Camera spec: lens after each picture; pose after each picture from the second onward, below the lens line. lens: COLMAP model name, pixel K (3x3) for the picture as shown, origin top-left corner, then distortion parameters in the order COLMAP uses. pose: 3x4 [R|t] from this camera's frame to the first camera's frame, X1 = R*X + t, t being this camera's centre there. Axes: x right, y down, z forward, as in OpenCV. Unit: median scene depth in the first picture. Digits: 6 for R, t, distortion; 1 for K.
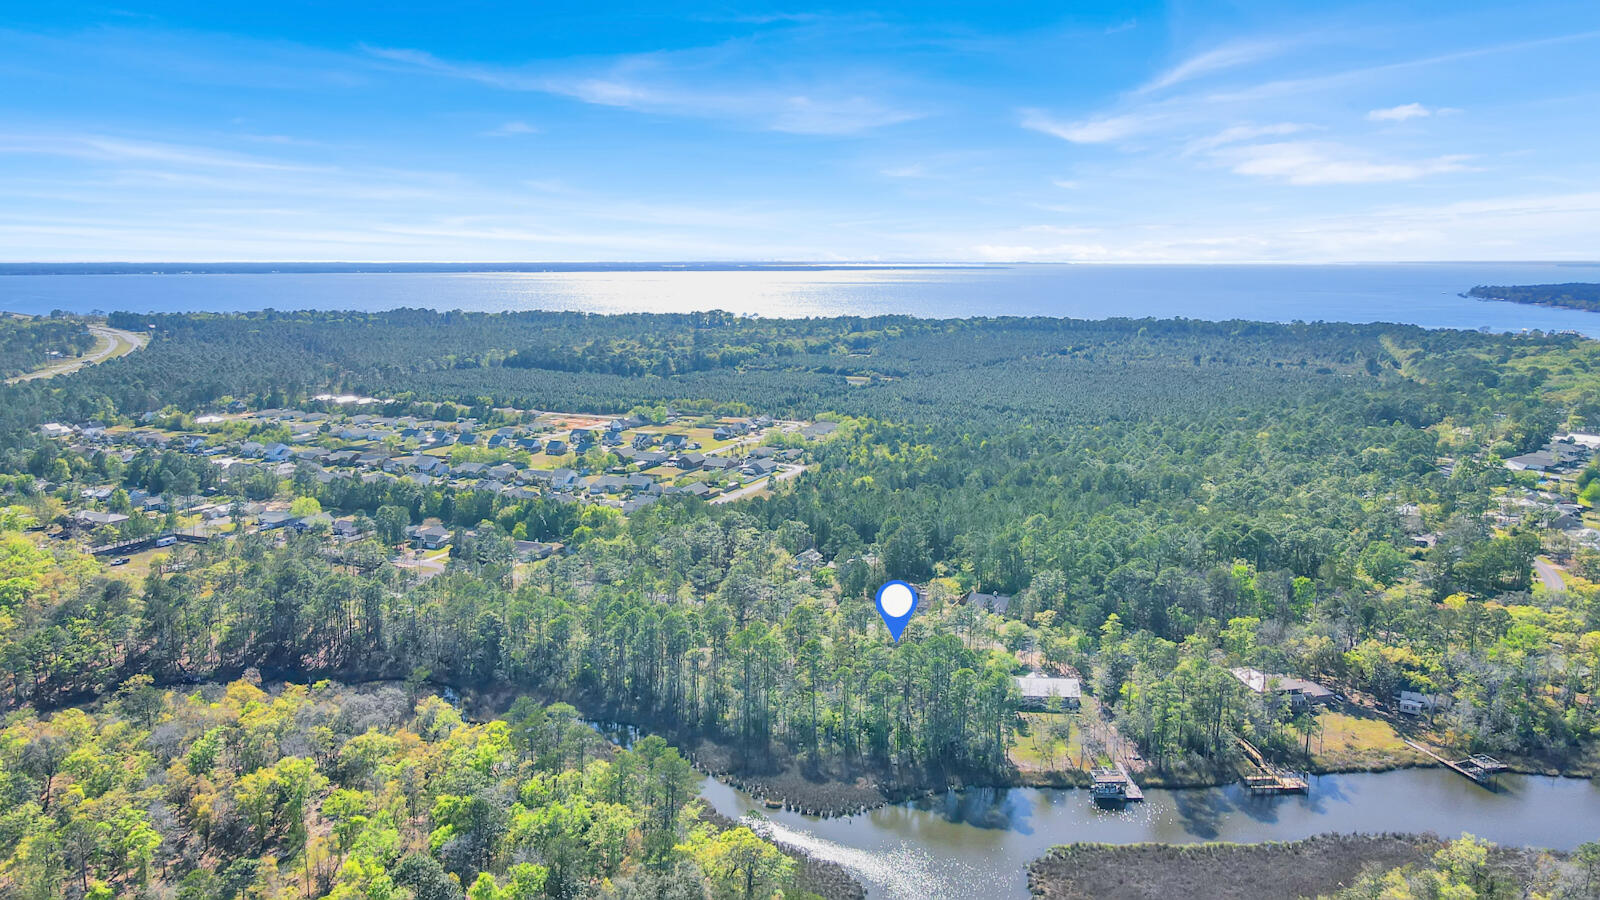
lens RADIAL K [[1165.6, 0, 793.4], [0, 1165.6, 456.1], [0, 0, 1]] dist [0.017479, -0.008413]
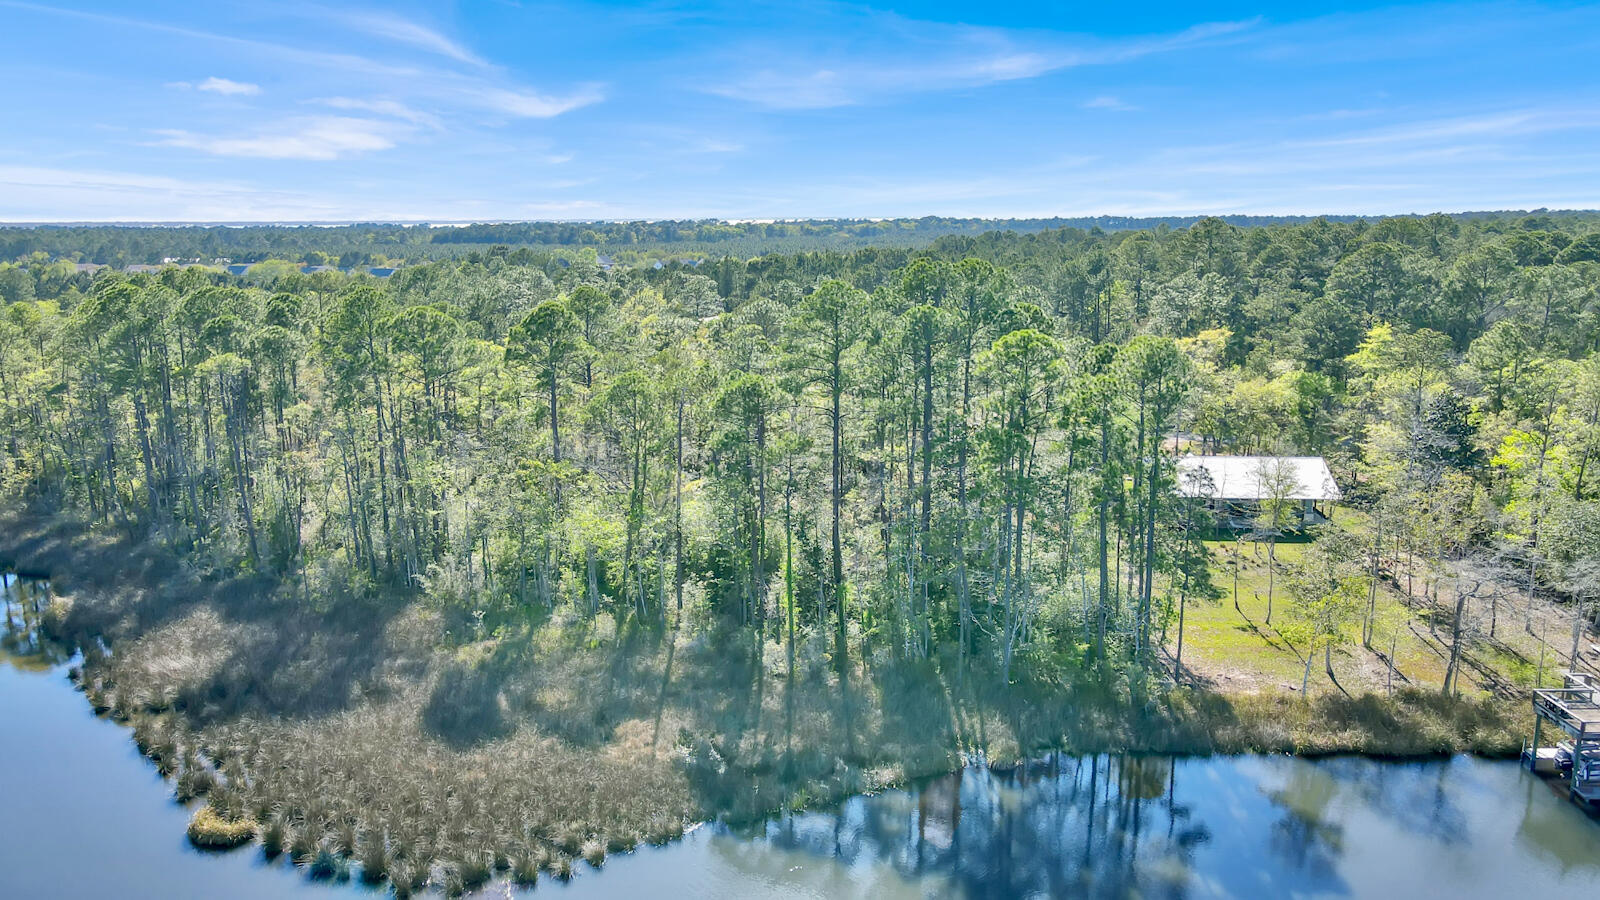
lens RADIAL K [[1165.6, 0, 800.3], [0, 1165.6, 448.1], [0, 0, 1]] dist [0.017479, -0.008413]
pose [[0.999853, -0.005693, -0.016166, 0.098065], [0.006118, 0.999633, 0.026377, 0.202082], [0.016009, -0.026472, 0.999521, 0.720382]]
